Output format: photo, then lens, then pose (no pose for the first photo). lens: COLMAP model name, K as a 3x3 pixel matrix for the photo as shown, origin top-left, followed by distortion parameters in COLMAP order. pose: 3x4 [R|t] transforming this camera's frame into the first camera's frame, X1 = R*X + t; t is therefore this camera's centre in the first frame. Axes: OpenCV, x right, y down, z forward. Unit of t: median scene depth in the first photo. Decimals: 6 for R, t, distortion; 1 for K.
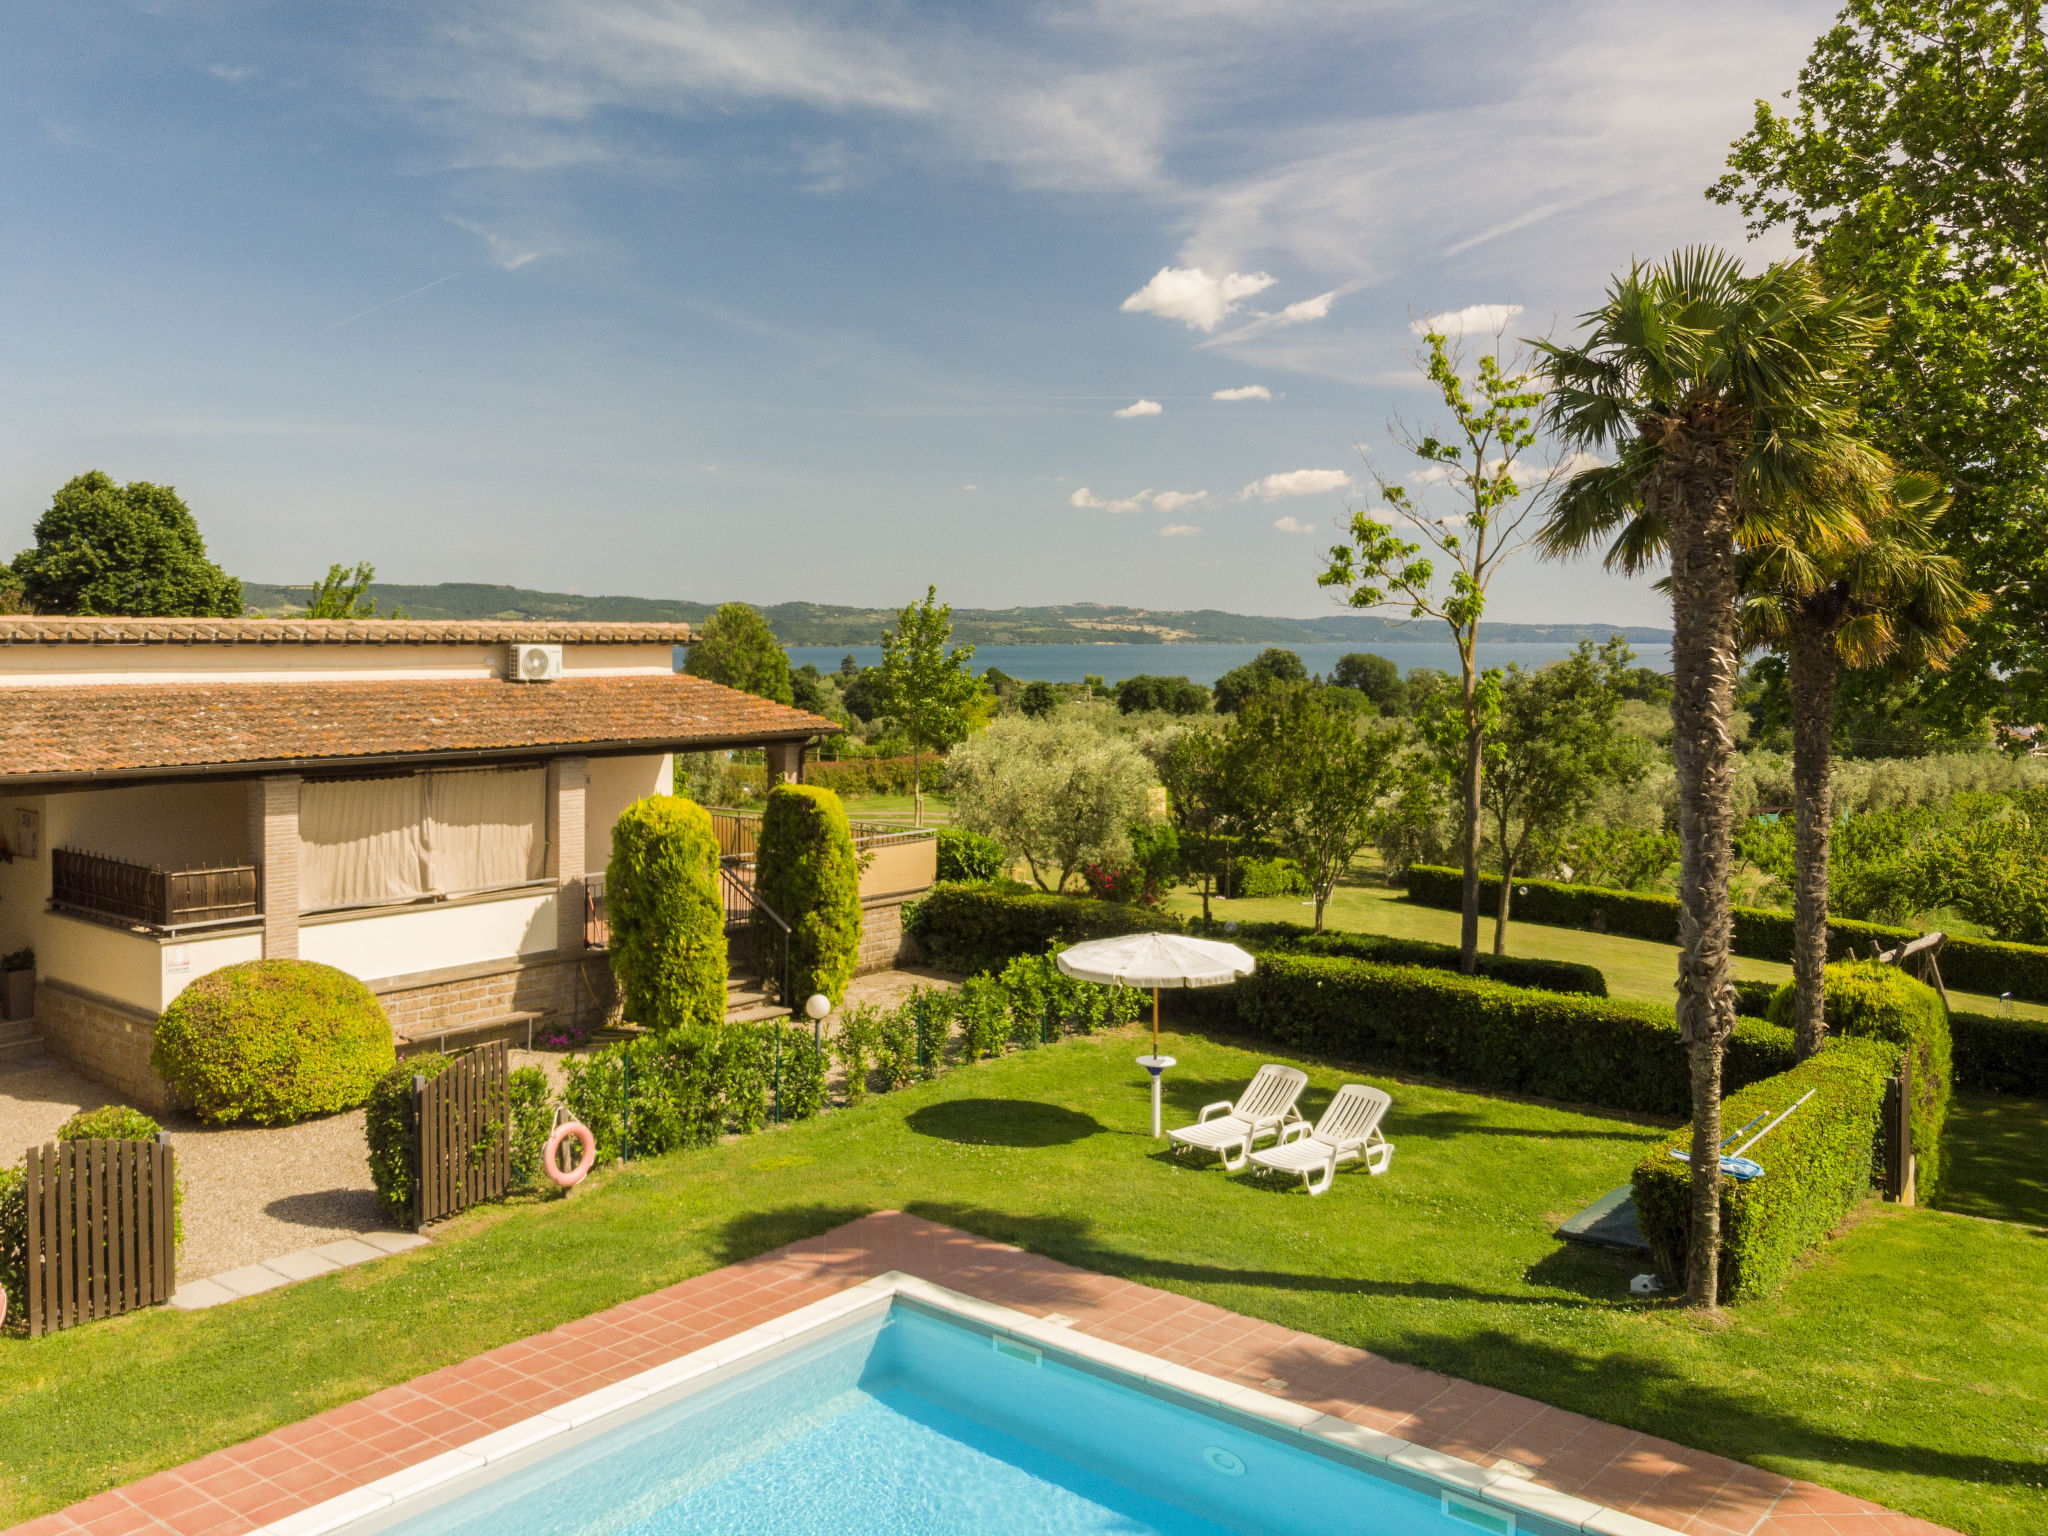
lens RADIAL K [[1718.4, 0, 1007.2], [0, 1718.4, 713.5], [0, 0, 1]] dist [-0.003694, 0.014834]
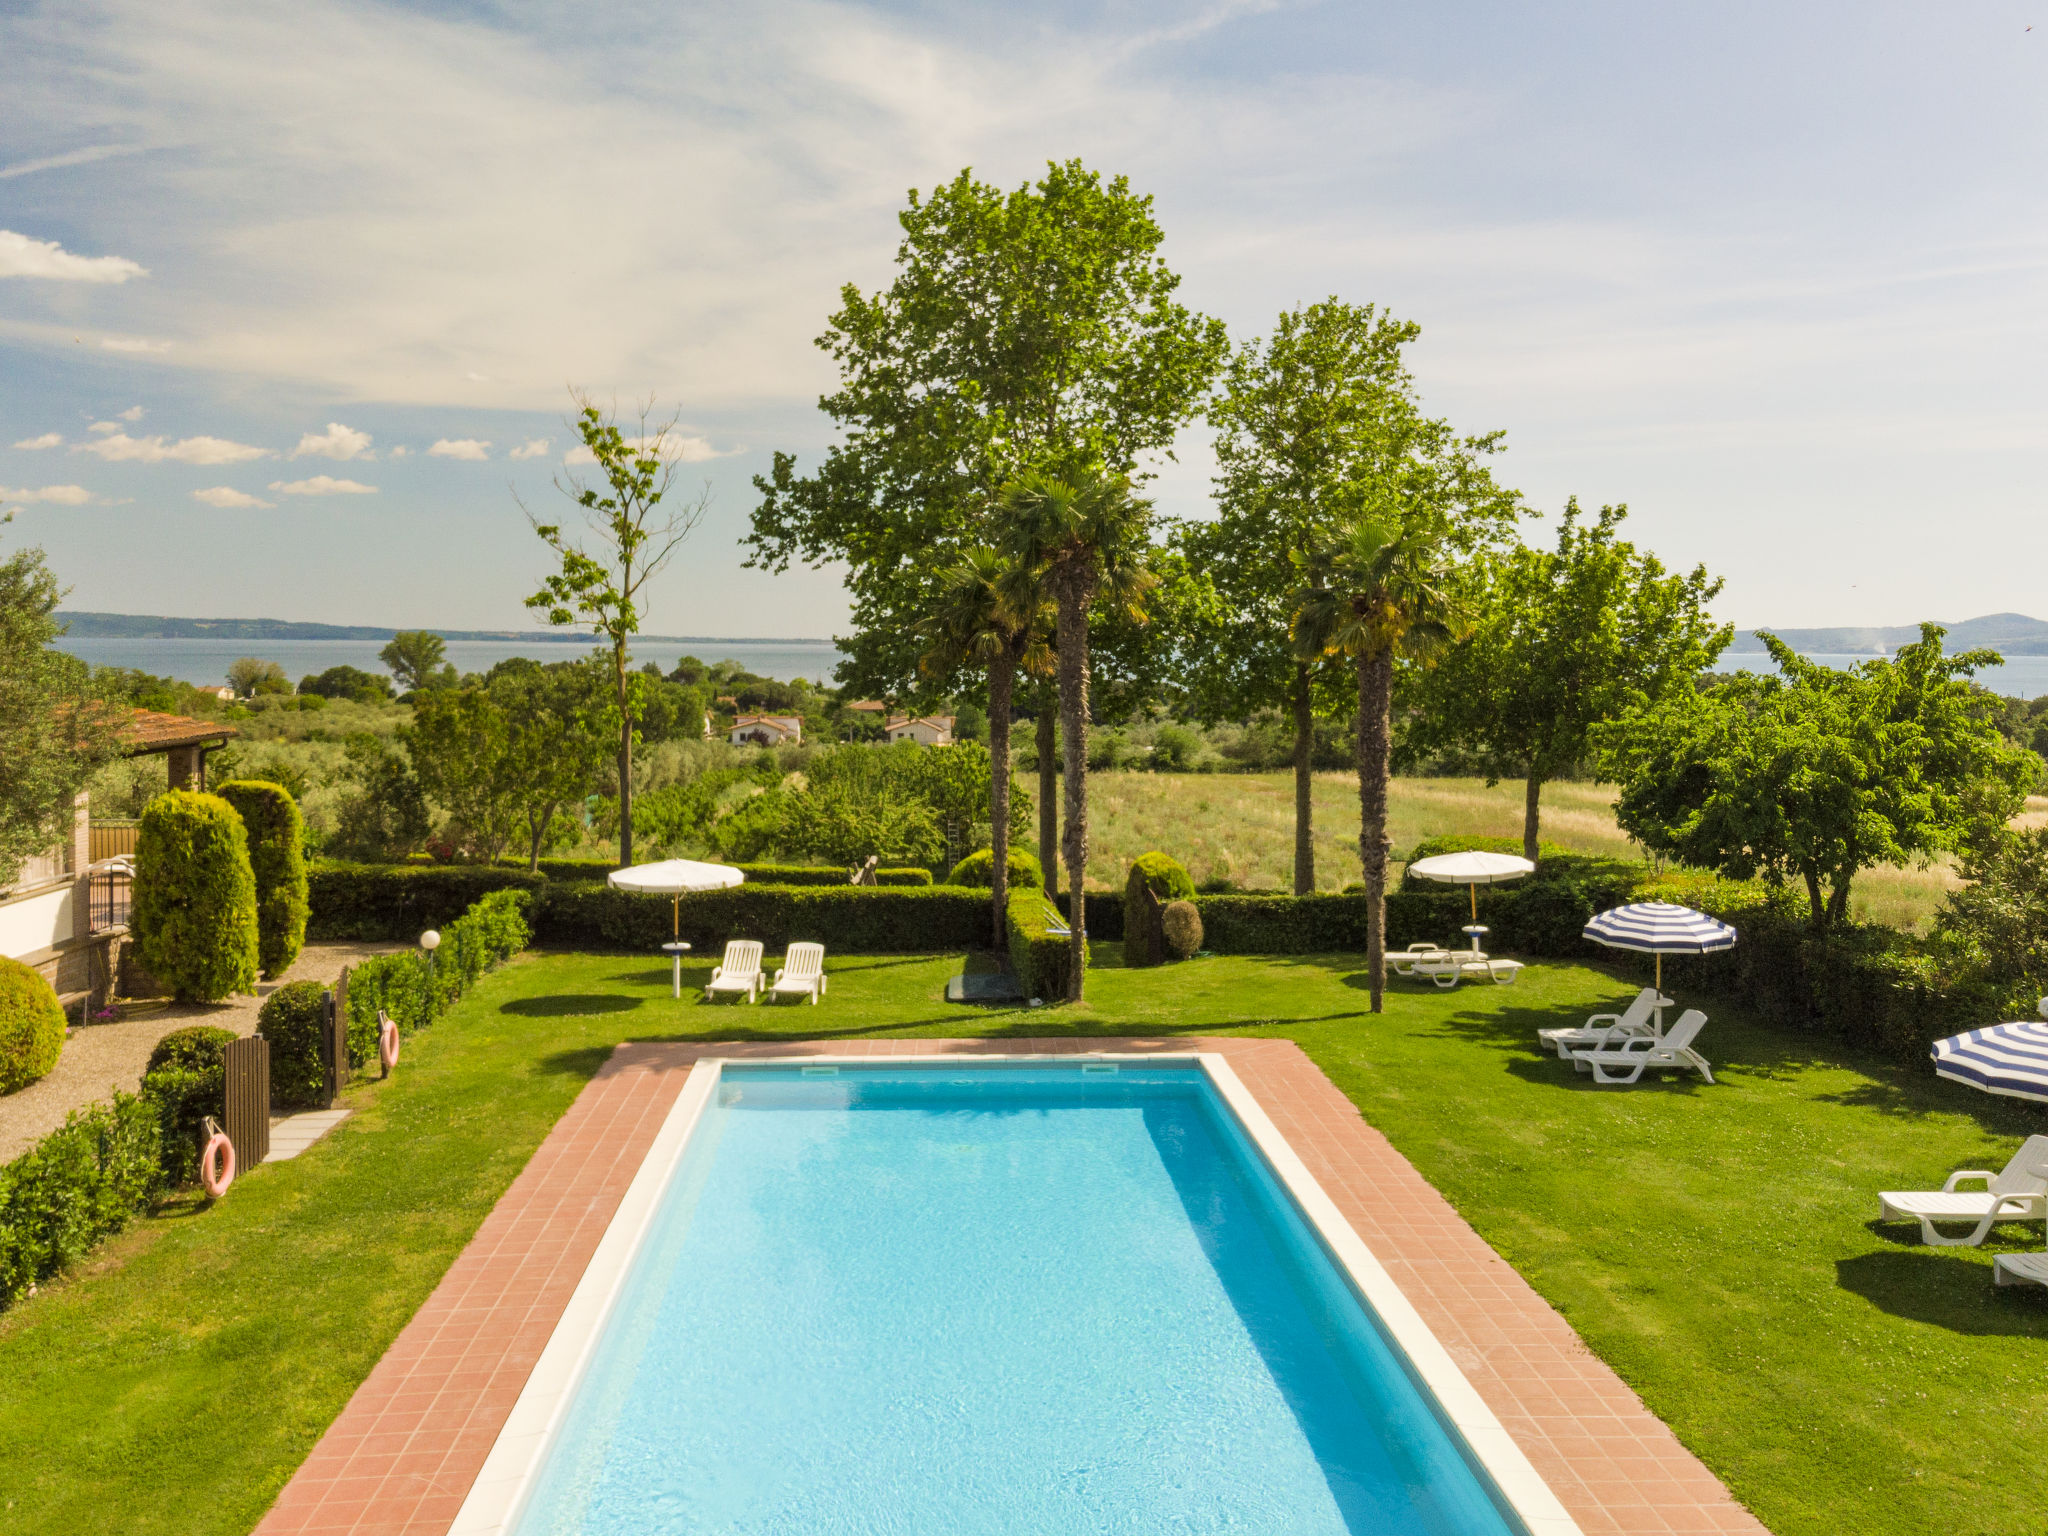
lens RADIAL K [[1718.4, 0, 1089.6], [0, 1718.4, 793.9], [0, 0, 1]] dist [-0.003694, 0.014834]
pose [[0.713464, -0.055879, 0.698461, -0.630695], [0.021793, 0.998102, 0.057590, -0.004242], [-0.700353, -0.025867, 0.713328, -0.268692]]
